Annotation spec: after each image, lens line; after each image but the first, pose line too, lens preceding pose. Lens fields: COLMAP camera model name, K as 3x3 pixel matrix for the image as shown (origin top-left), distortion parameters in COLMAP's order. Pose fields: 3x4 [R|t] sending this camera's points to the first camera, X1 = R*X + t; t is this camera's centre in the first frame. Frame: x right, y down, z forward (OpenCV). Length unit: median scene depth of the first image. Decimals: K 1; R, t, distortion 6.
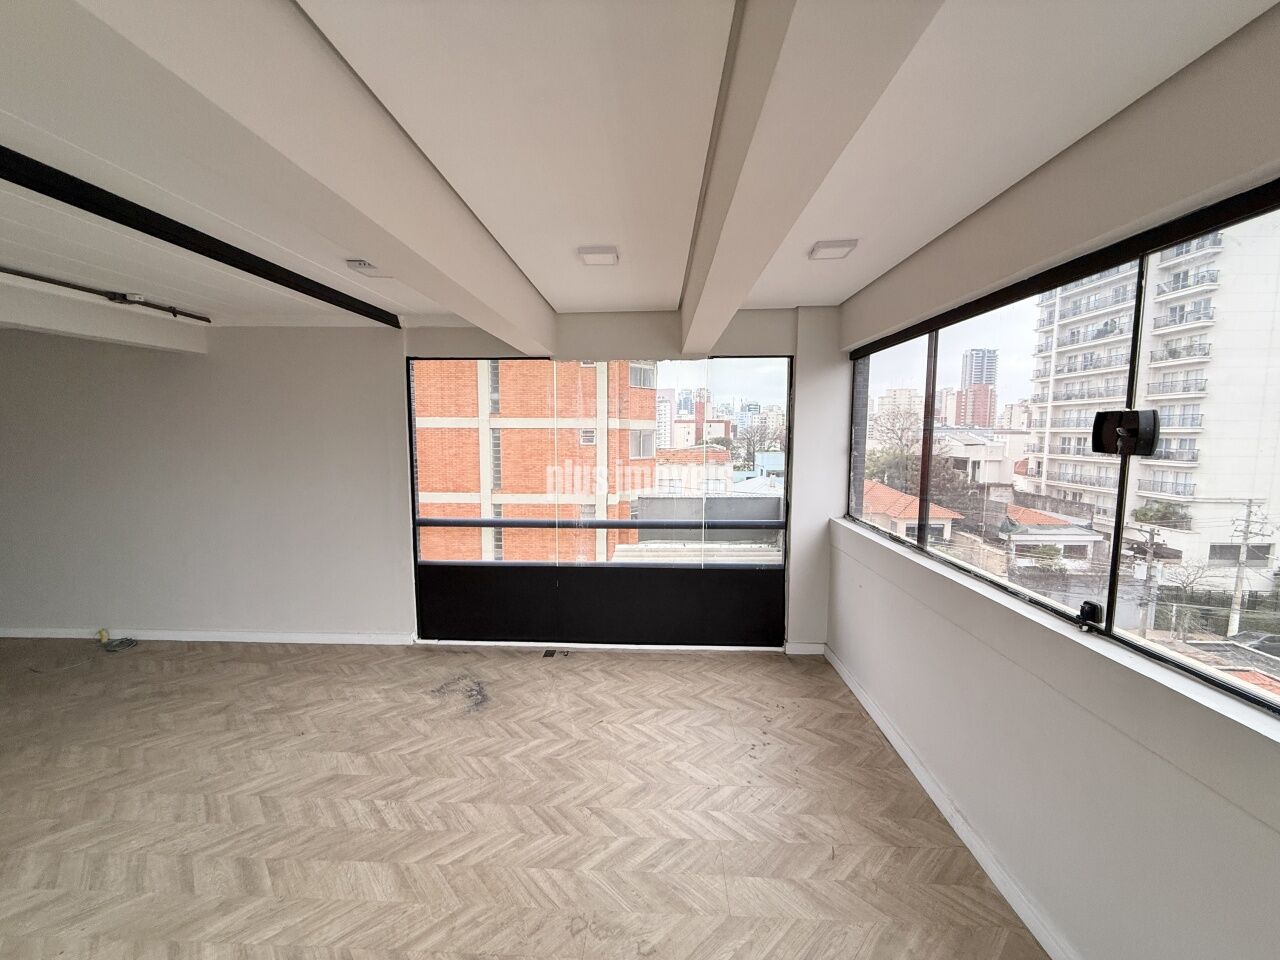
lens RADIAL K [[512.4, 0, 639.1], [0, 512.4, 482.6], [0, 0, 1]] dist [-0.001326, -0.000037]
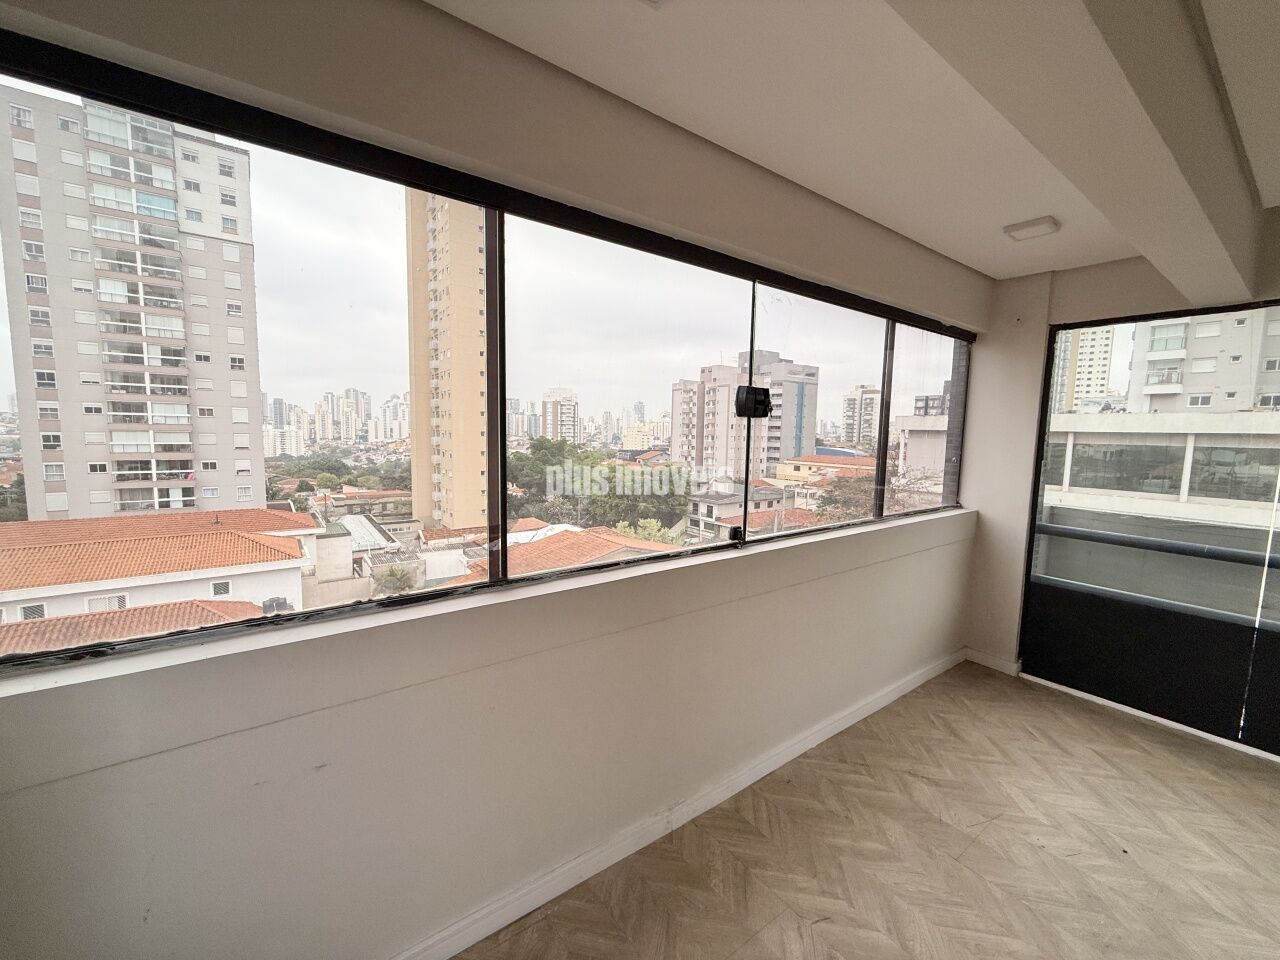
lens RADIAL K [[512.4, 0, 639.1], [0, 512.4, 482.6], [0, 0, 1]] dist [-0.001326, -0.000037]
pose [[-0.631549, -0.096350, 0.769326, 0.011881], [0.049833, 0.985153, 0.164288, -0.108592], [-0.773733, 0.142094, -0.617371, 1.864683]]
